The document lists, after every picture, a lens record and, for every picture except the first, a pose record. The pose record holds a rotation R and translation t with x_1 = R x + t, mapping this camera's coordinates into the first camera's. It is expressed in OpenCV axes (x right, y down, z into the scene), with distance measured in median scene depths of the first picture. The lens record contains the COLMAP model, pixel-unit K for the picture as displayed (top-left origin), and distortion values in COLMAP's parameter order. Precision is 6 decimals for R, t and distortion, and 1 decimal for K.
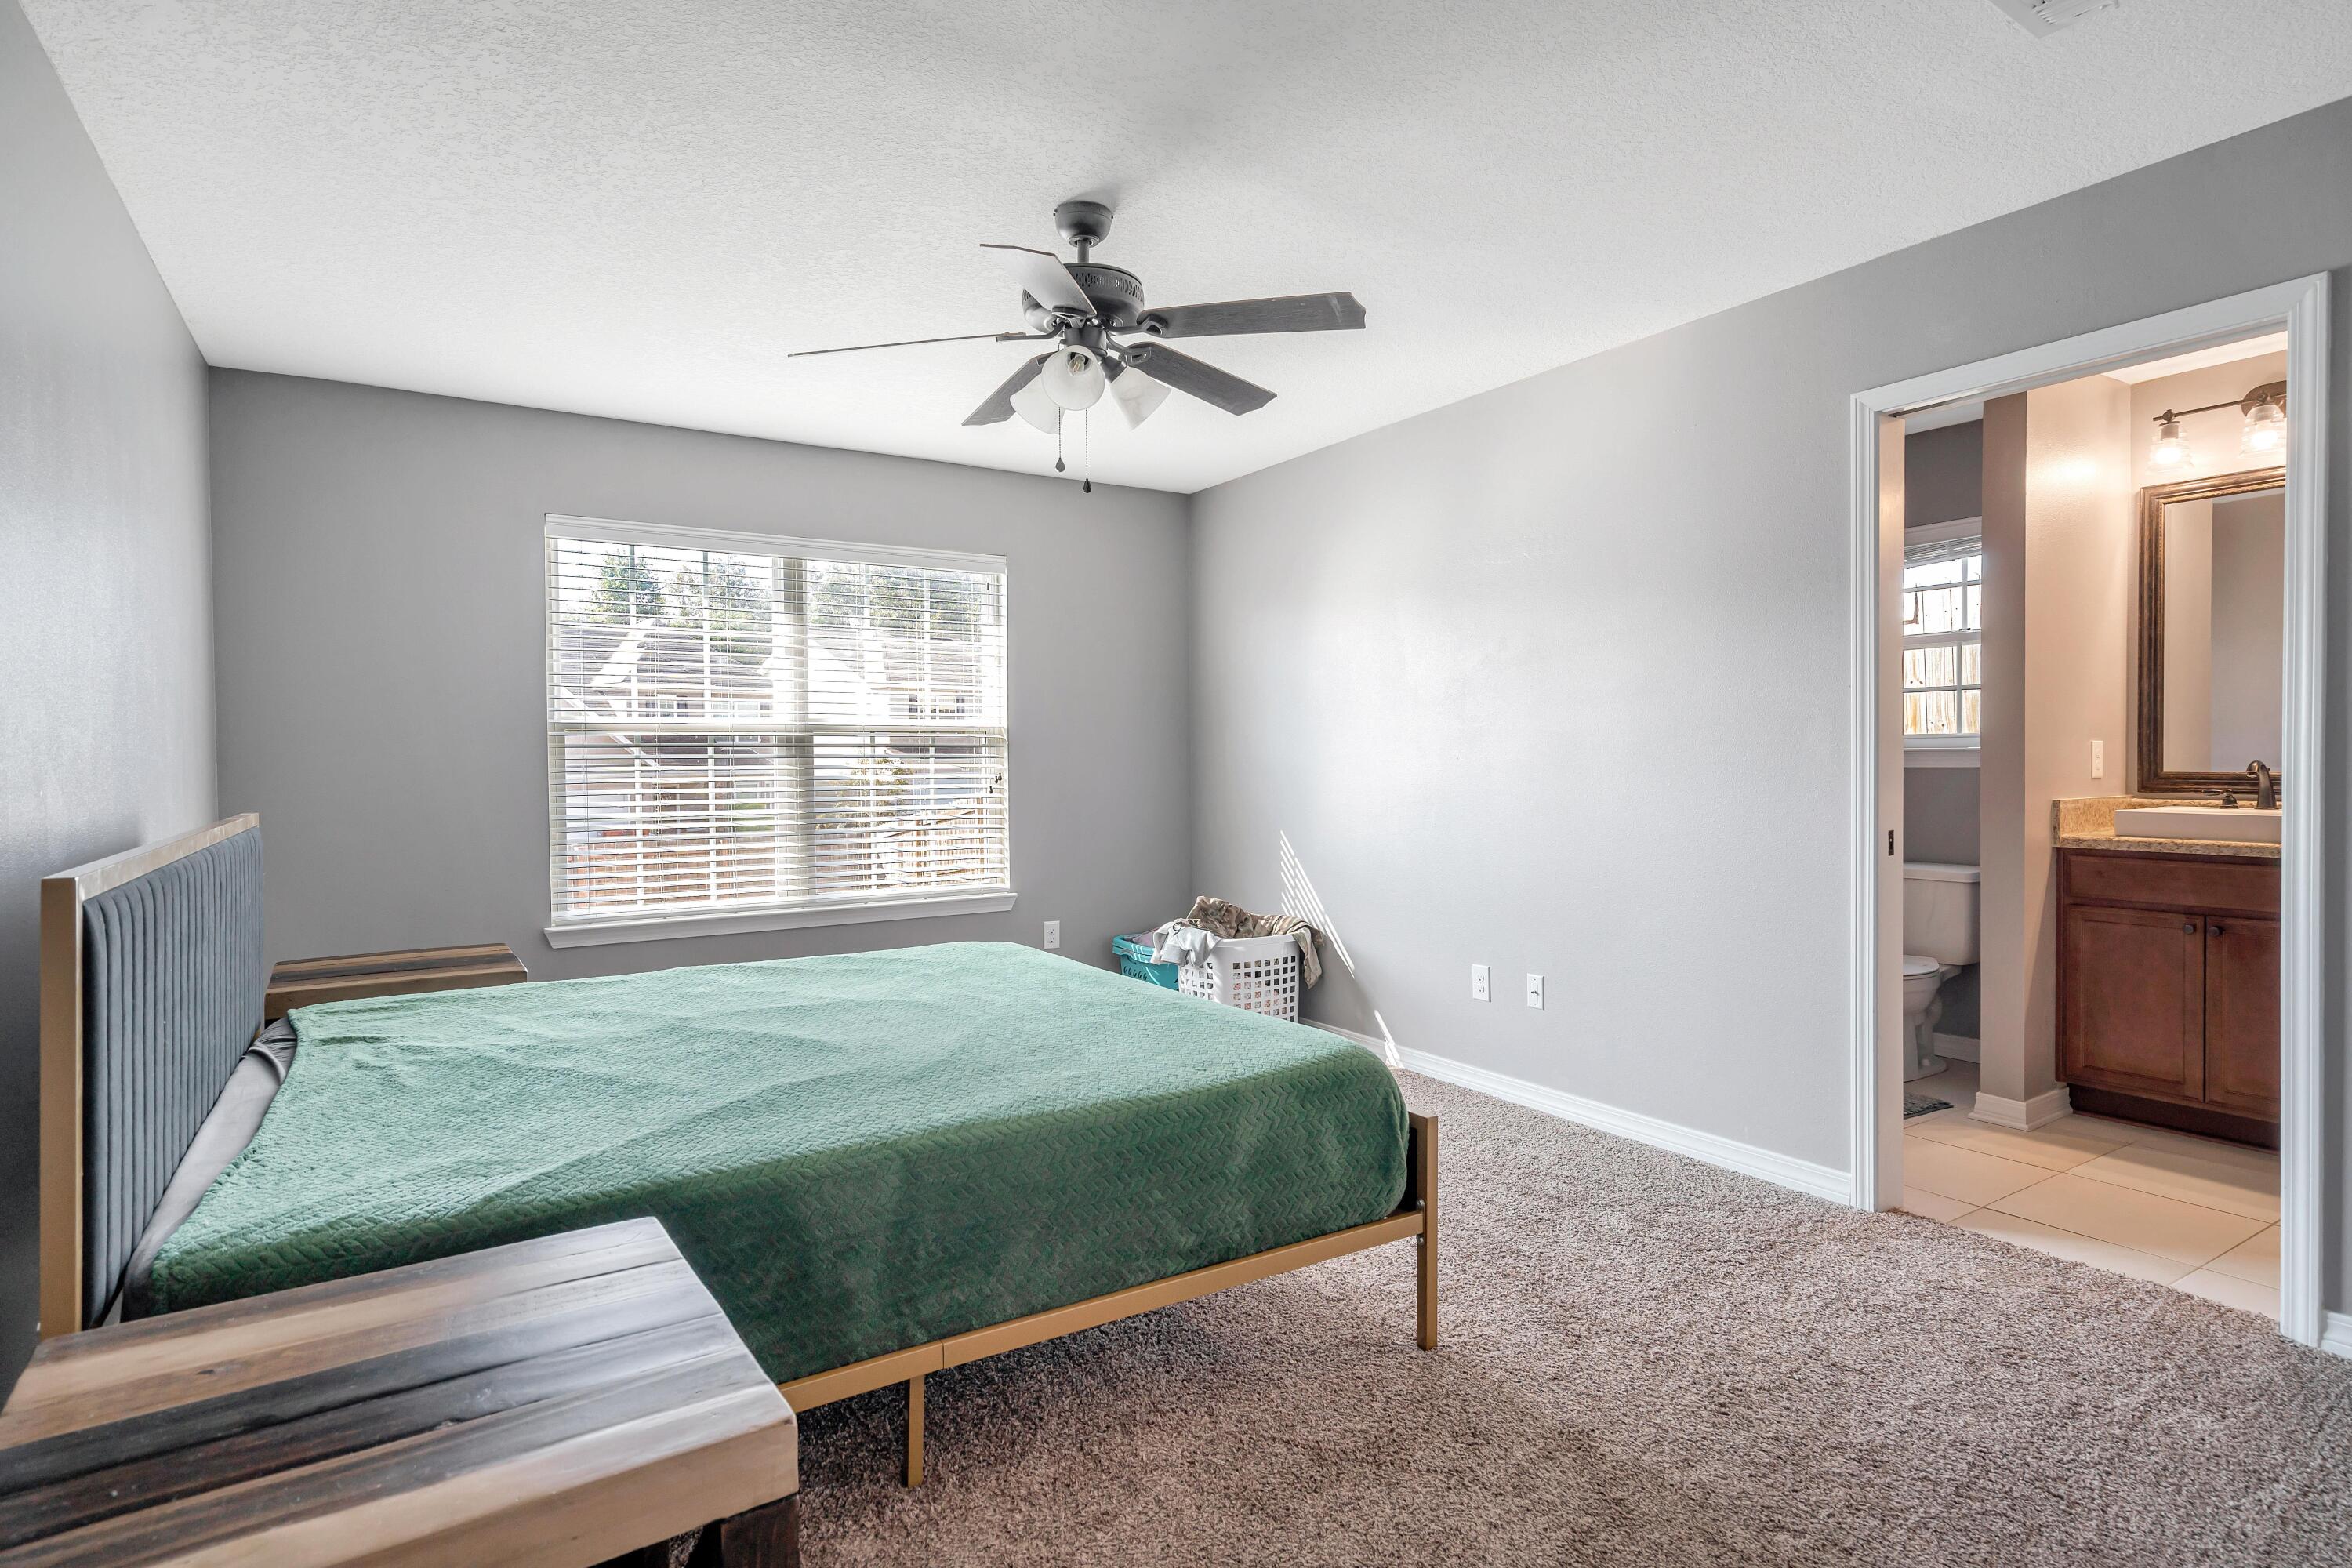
lens RADIAL K [[1252.5, 0, 1173.9], [0, 1252.5, 794.3], [0, 0, 1]] dist [-0.001243, 0.000740]
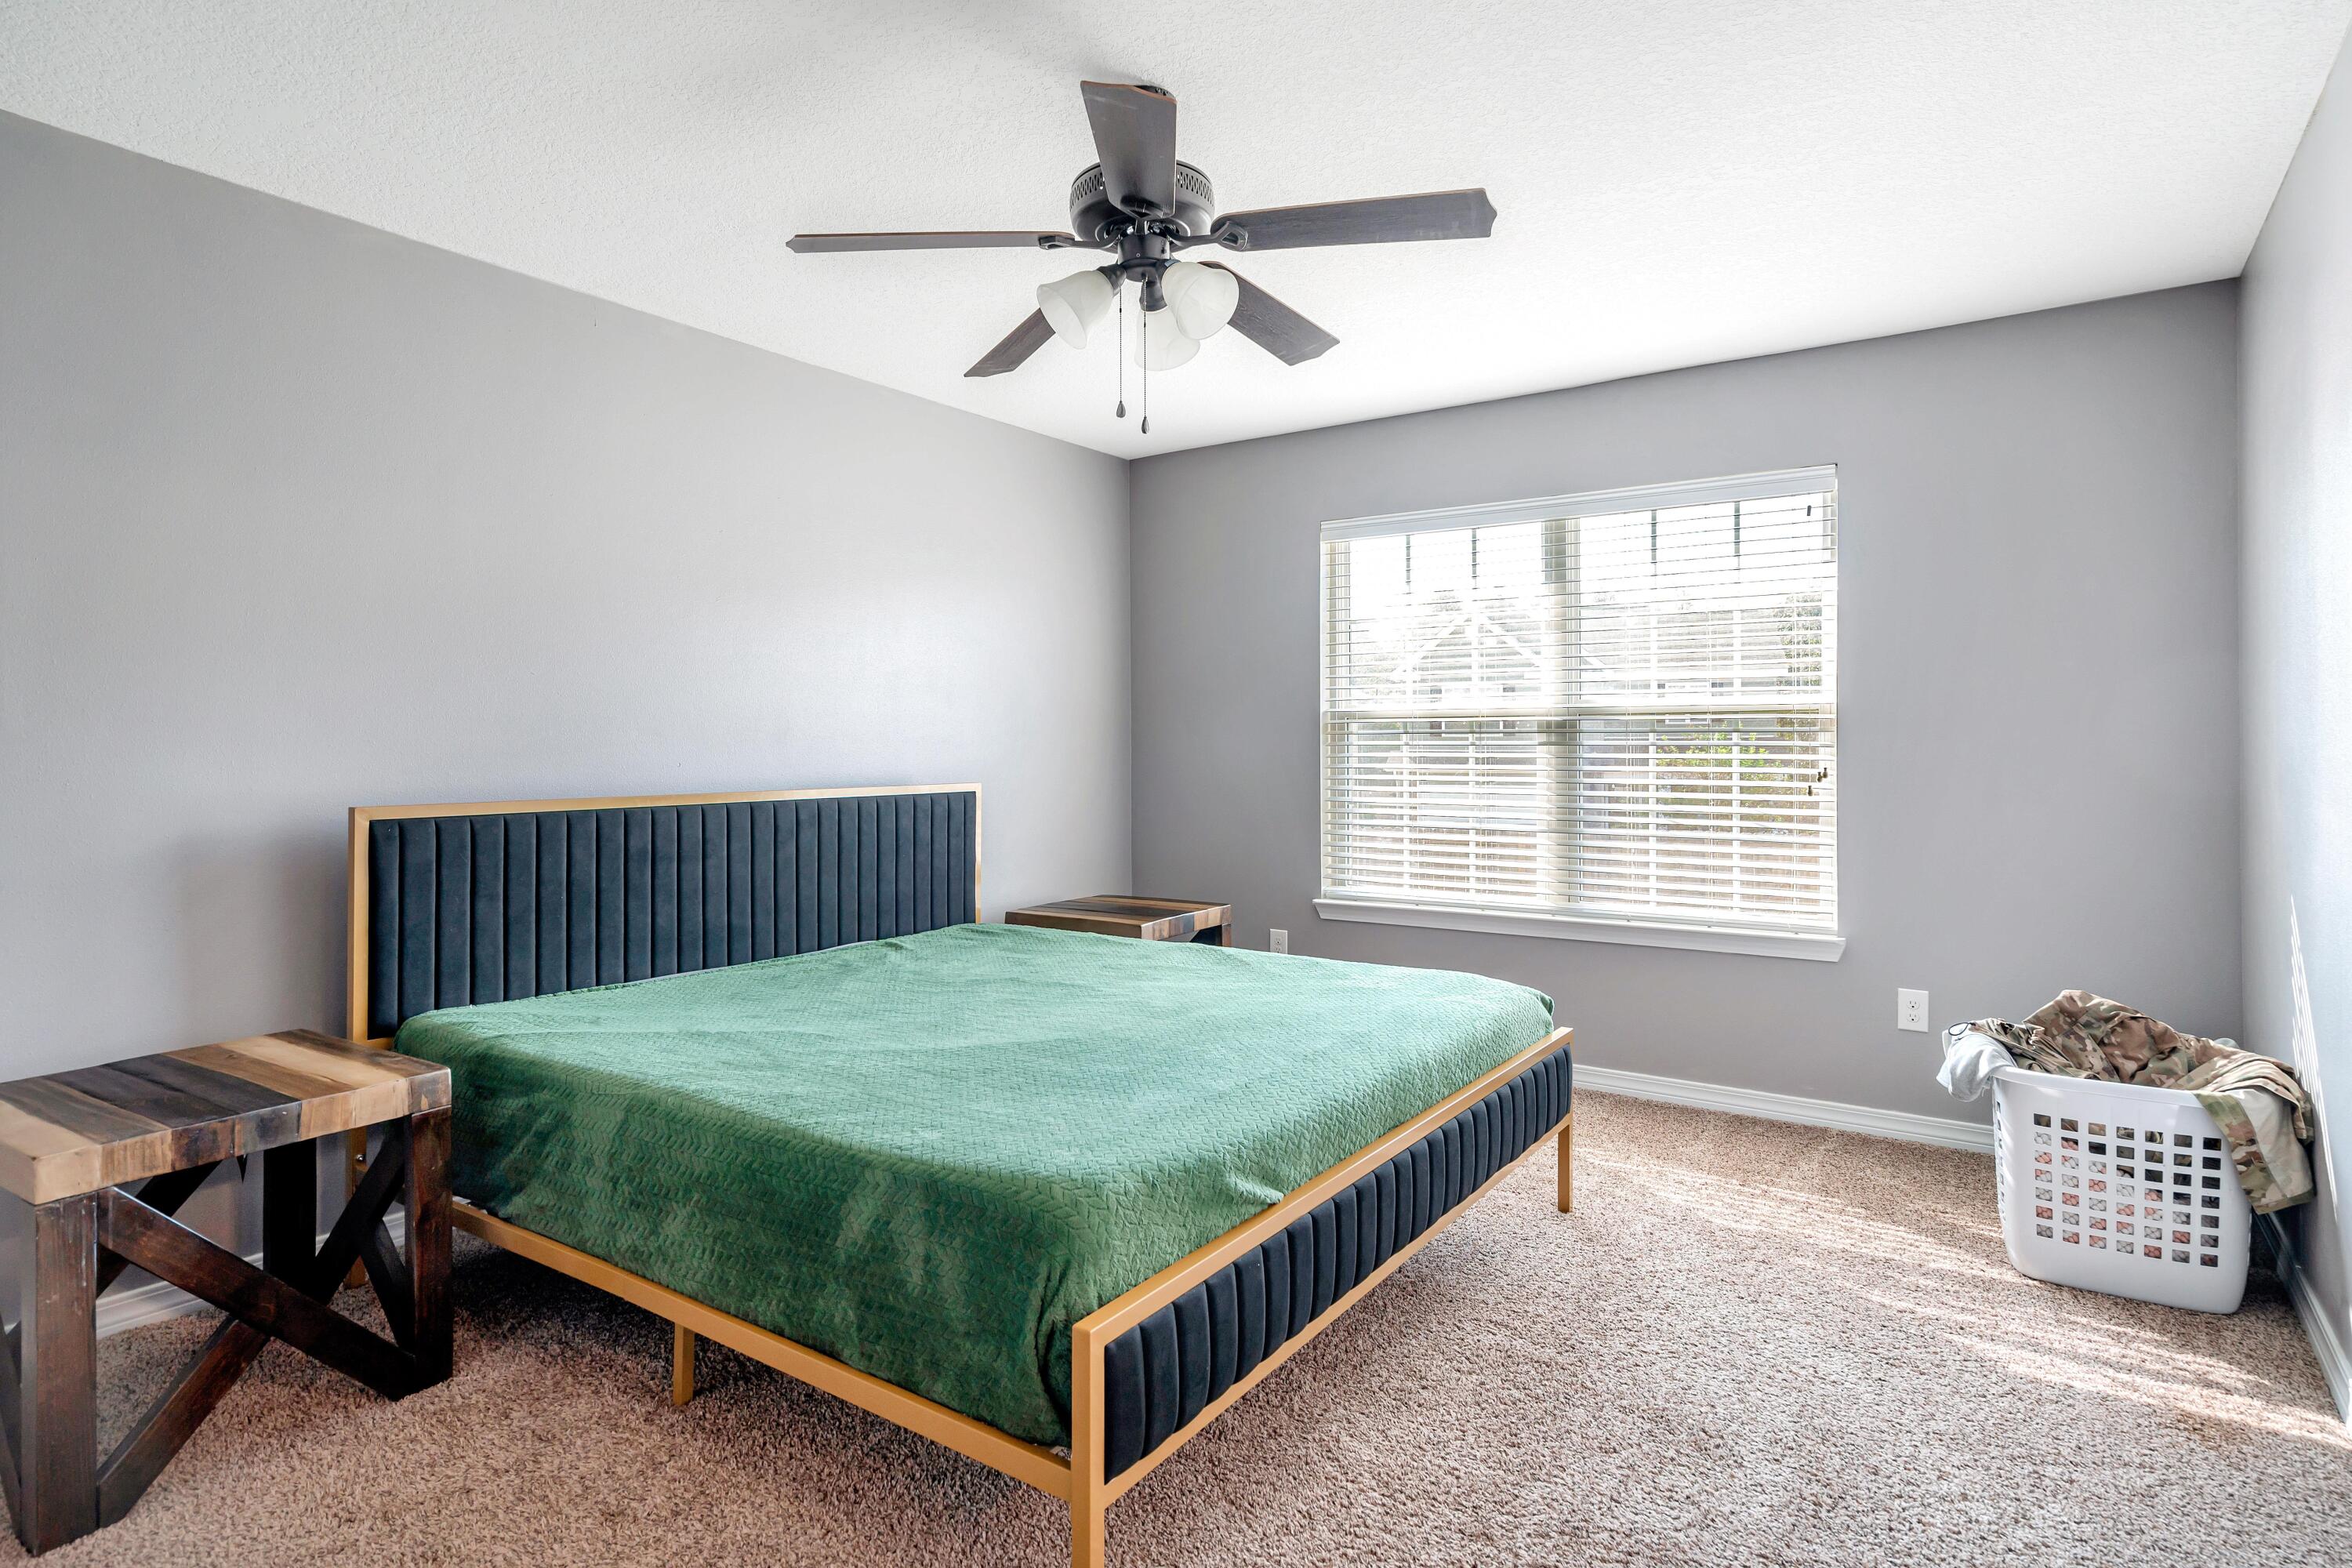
lens RADIAL K [[1238.7, 0, 1182.4], [0, 1238.7, 751.3], [0, 0, 1]] dist [-0.002086, -0.000224]
pose [[0.377815, 0.004604, -0.925869, 0.409992], [-0.032943, 0.999421, -0.008473, -0.008949], [0.925295, 0.033702, 0.377748, 0.431823]]
